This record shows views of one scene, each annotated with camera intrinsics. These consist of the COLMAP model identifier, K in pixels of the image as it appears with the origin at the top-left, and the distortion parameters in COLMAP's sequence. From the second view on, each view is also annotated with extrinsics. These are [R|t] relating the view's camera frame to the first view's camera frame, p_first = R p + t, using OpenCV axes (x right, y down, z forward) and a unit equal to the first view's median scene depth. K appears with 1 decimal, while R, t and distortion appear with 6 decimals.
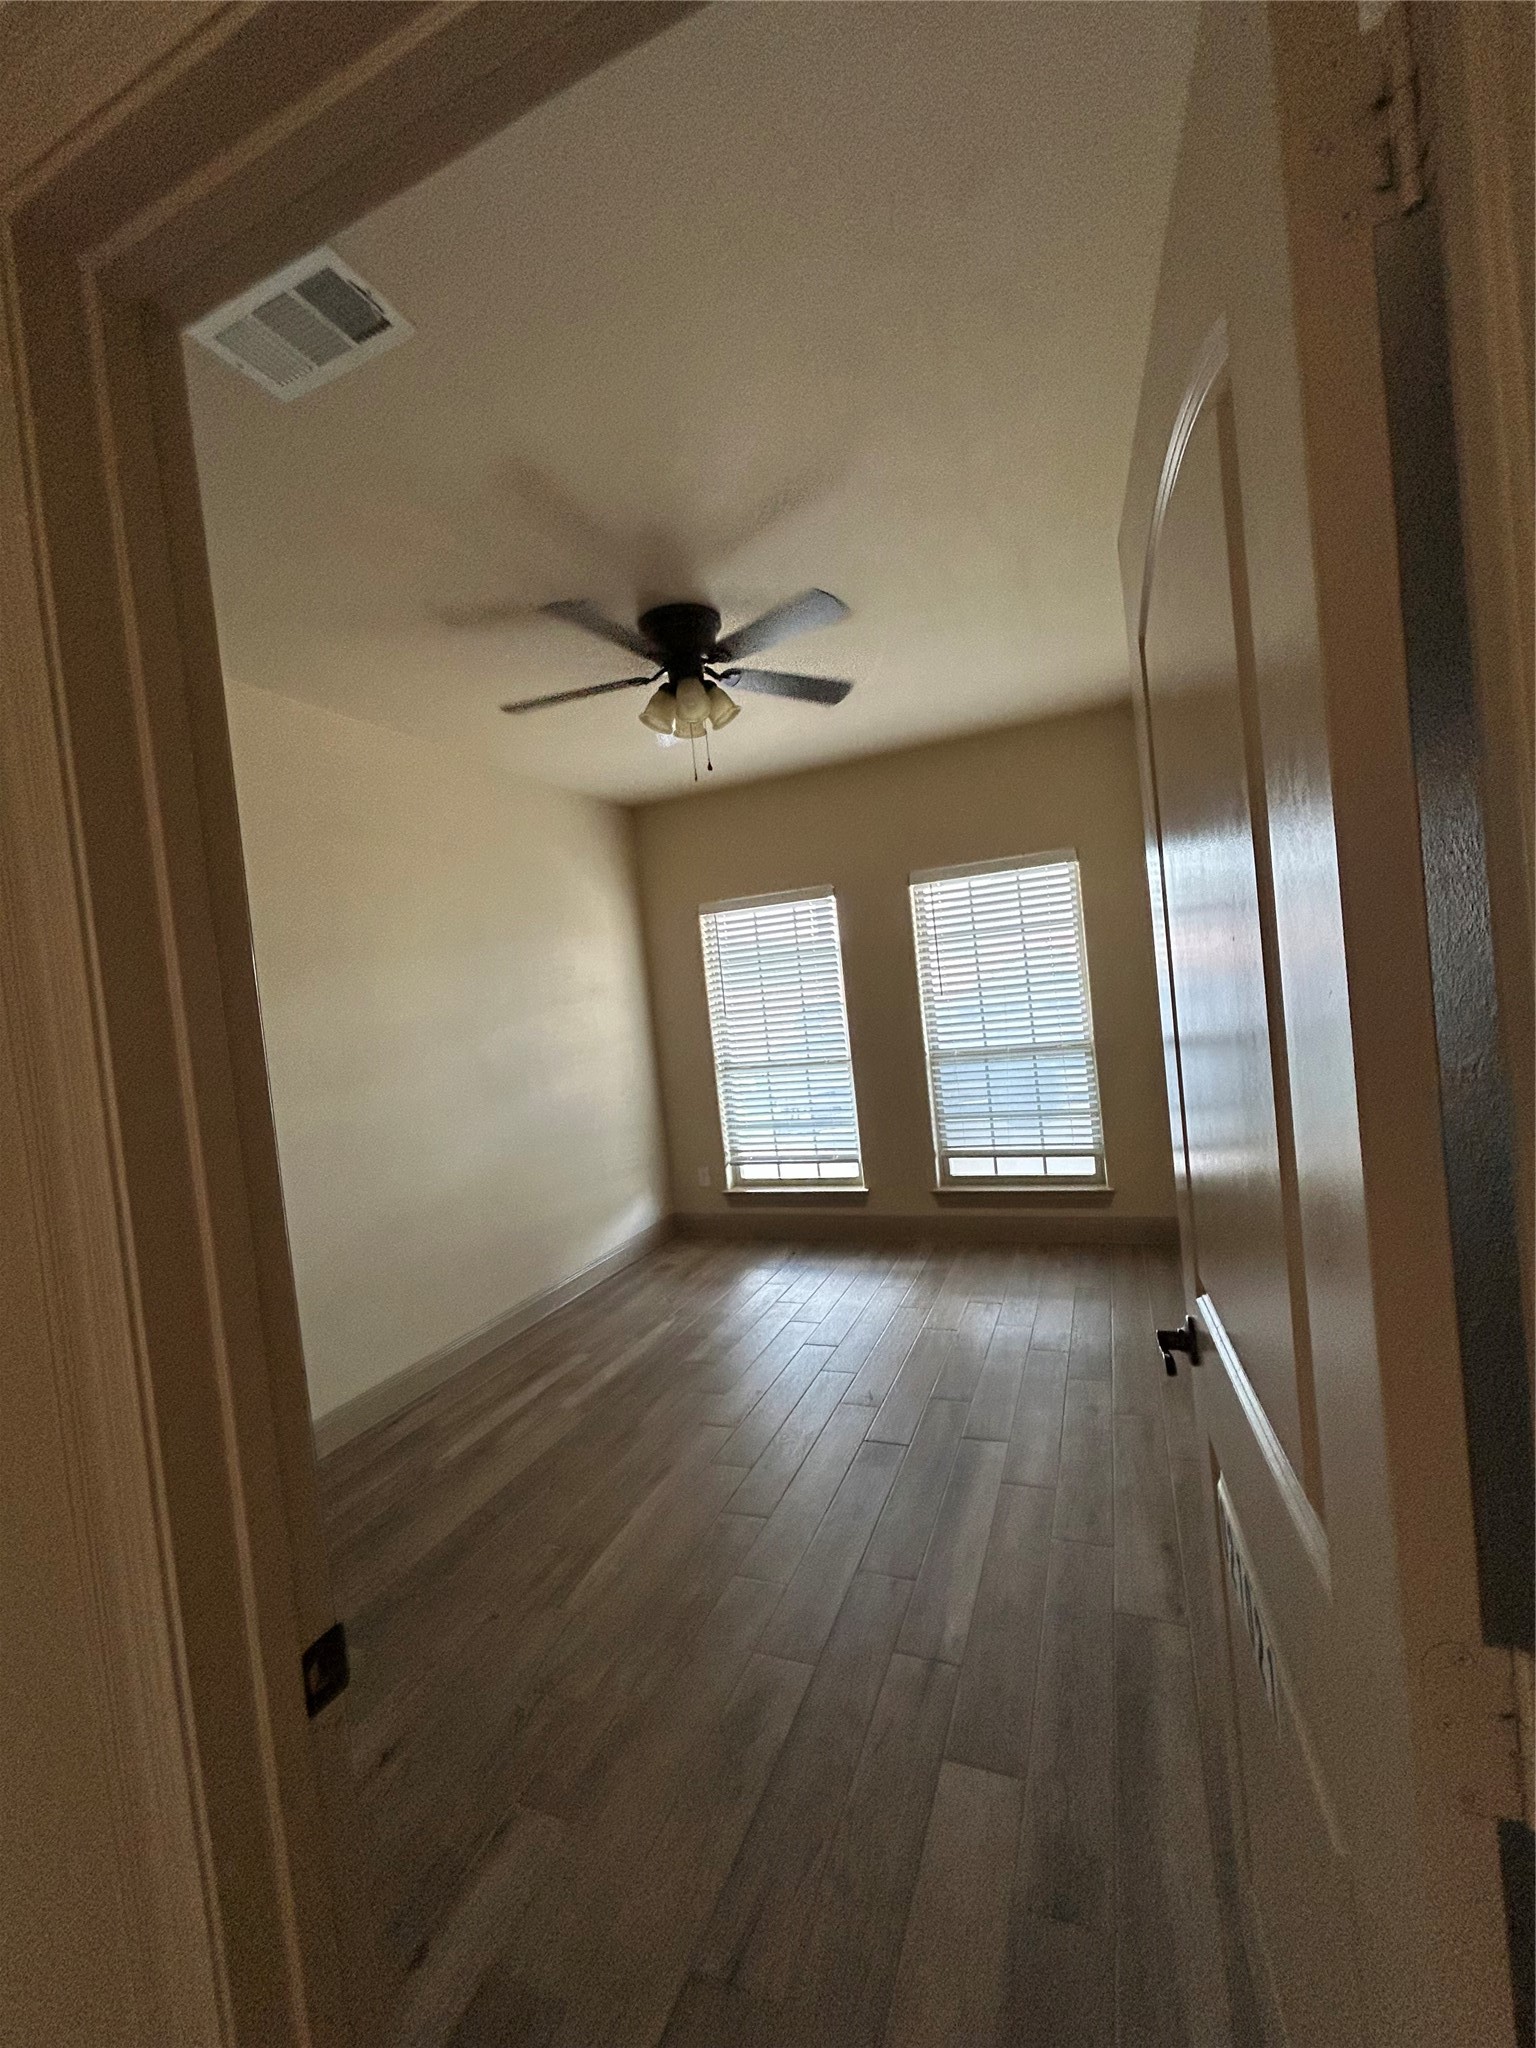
lens RADIAL K [[831.0, 0, 763.5], [0, 831.0, 1009.4], [0, 0, 1]] dist [0.000528, 0.000441]
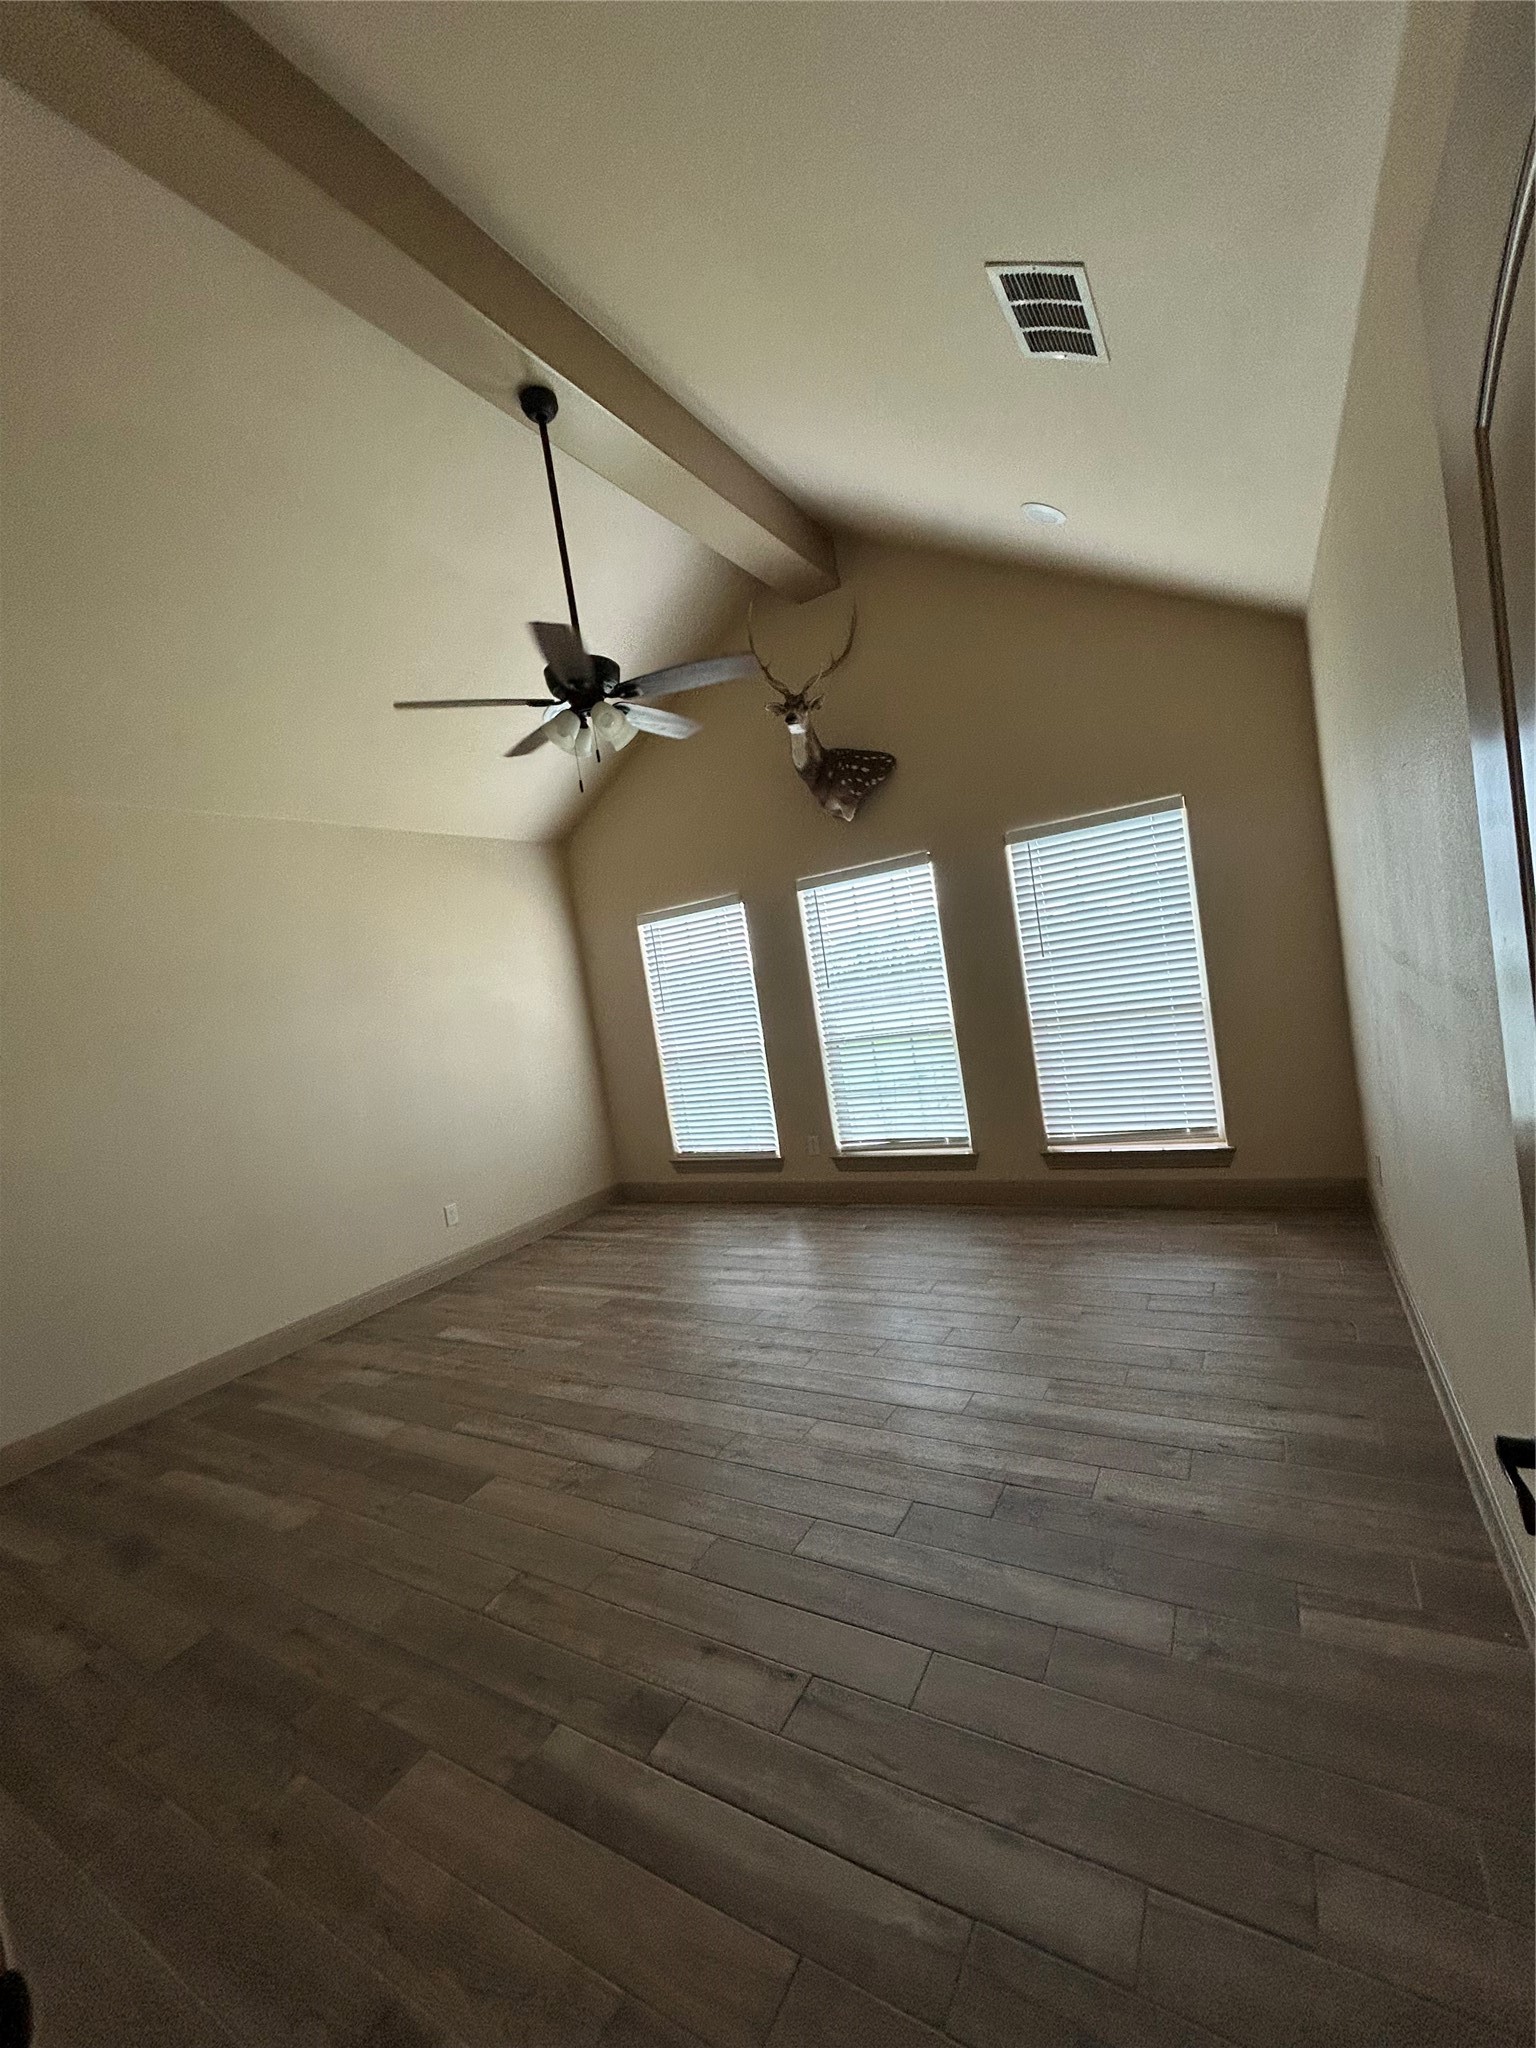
lens RADIAL K [[831.0, 0, 765.8], [0, 831.0, 1054.6], [0, 0, 1]] dist [0.000528, 0.000441]
pose [[0.984689, -0.033387, -0.171094, 0.288641], [0.049057, 0.994894, 0.088196, -0.026908], [0.167276, -0.095239, 0.981299, -0.116914]]
